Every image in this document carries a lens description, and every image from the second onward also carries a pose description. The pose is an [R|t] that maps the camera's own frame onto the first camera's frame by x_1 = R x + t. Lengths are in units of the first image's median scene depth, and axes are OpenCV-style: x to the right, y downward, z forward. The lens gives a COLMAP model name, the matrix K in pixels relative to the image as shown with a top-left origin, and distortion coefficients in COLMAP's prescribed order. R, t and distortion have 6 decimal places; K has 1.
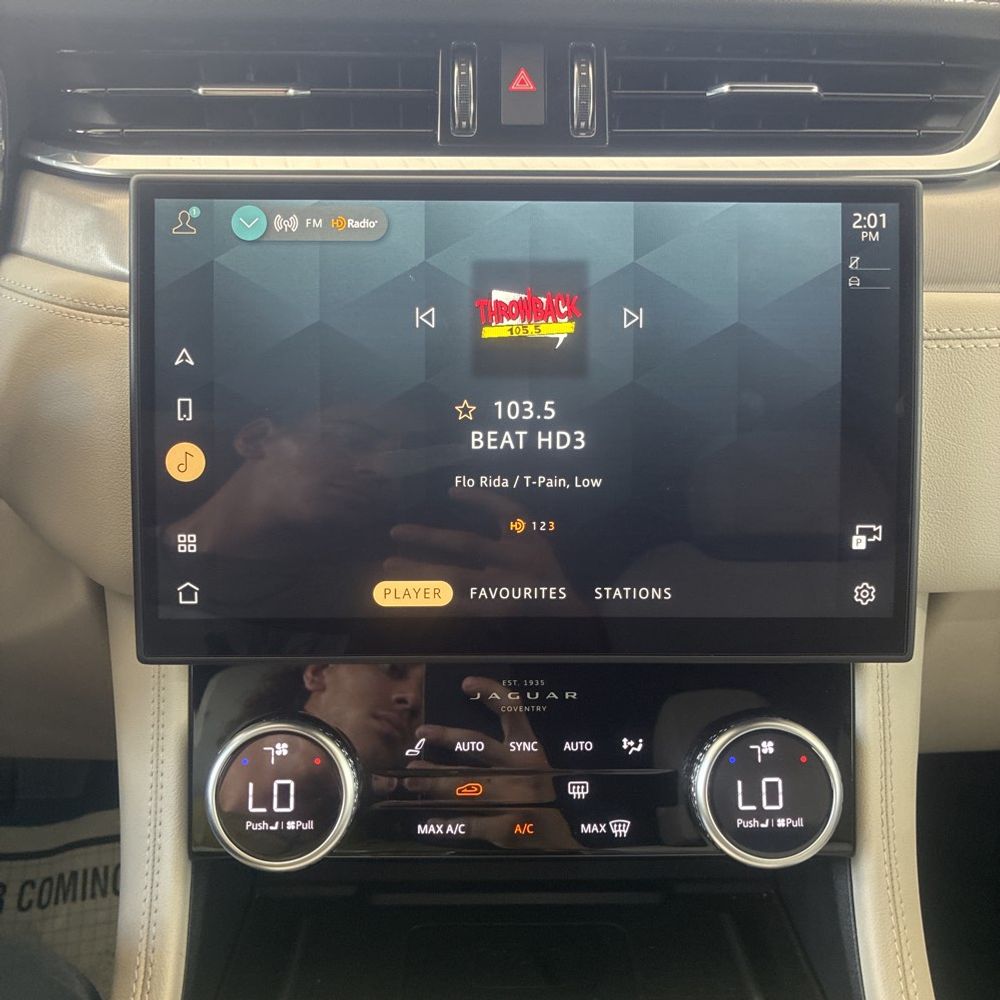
lens RADIAL K [[1011.3, 0, 524.9], [0, 1011.3, 503.6], [0, 0, 1]] dist [0.016058, 0.000000]
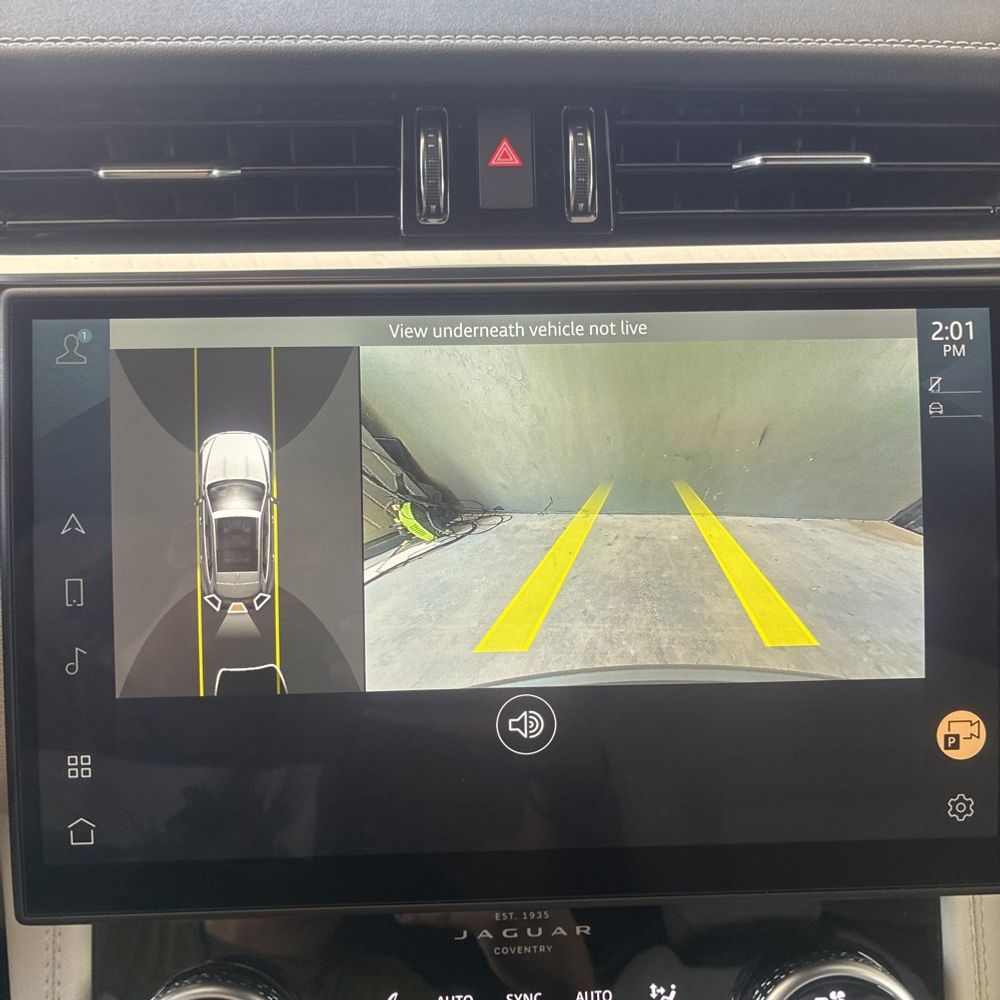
lens RADIAL K [[1011.3, 0, 520.7], [0, 1011.3, 501.7], [0, 0, 1]] dist [0.016058, 0.000000]
pose [[0.999652, -0.020169, 0.017027, -0.009391], [0.020590, 0.999476, -0.024957, -0.123937], [-0.016515, 0.025299, 0.999544, 0.207809]]
